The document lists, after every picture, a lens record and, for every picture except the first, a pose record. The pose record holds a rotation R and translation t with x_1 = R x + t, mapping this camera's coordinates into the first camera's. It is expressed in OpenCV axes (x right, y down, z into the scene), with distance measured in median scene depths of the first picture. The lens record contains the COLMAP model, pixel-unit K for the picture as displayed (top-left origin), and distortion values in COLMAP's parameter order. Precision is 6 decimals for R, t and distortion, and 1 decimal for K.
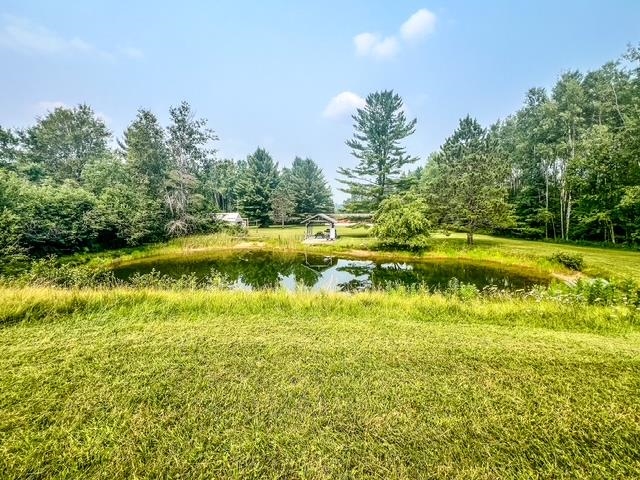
lens RADIAL K [[278.6, 0, 320.4], [0, 278.6, 240.5], [0, 0, 1]] dist [-0.000634, -0.000190]
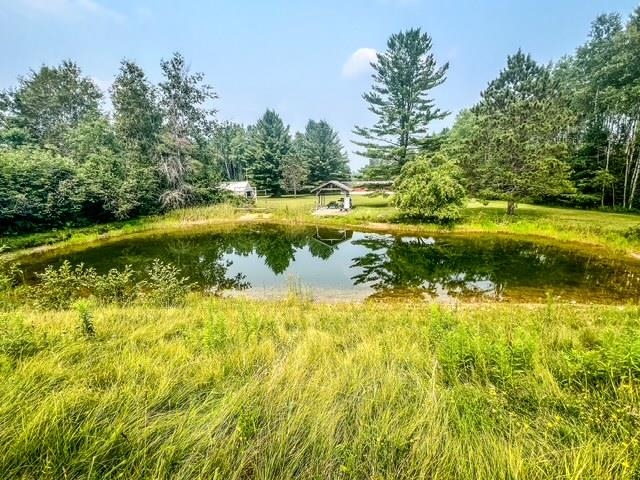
lens RADIAL K [[278.6, 0, 319.7], [0, 278.6, 239.1], [0, 0, 1]] dist [-0.000634, -0.000190]
pose [[0.997842, -0.000955, -0.065650, 0.015790], [0.007812, 0.994518, 0.104276, -0.004502], [0.065190, -0.104564, 0.992379, 0.103421]]
